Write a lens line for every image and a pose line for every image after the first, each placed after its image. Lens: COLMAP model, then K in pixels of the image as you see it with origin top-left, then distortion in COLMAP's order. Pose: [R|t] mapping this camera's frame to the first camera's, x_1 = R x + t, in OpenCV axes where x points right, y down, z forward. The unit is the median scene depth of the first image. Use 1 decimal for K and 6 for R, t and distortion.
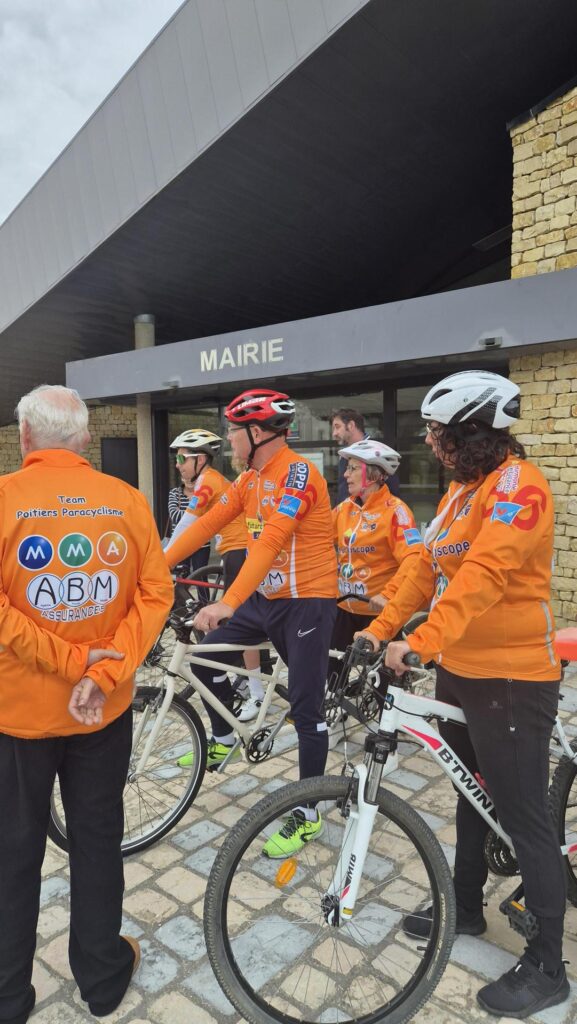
lens RADIAL K [[687.6, 0, 293.8], [0, 687.6, 505.3], [0, 0, 1]] dist [0.074462, -0.059705]
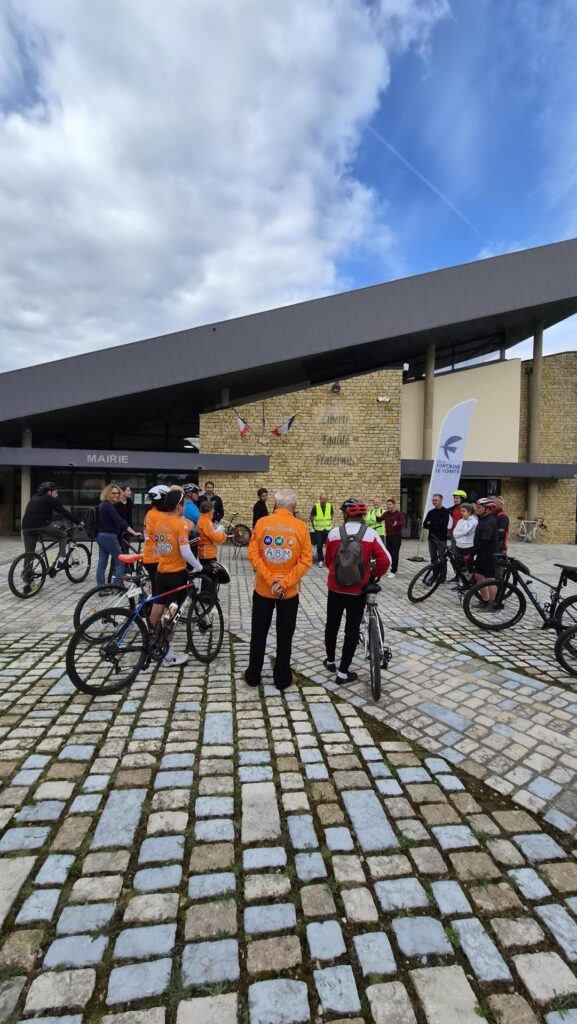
lens RADIAL K [[428.0, 0, 291.8], [0, 428.0, 498.3], [0, 0, 1]] dist [-0.000807, -0.000024]
pose [[0.665558, 0.022384, 0.746010, -2.176507], [0.015873, 0.998900, -0.044133, 0.101220], [-0.746177, 0.041215, 0.664471, -1.862190]]
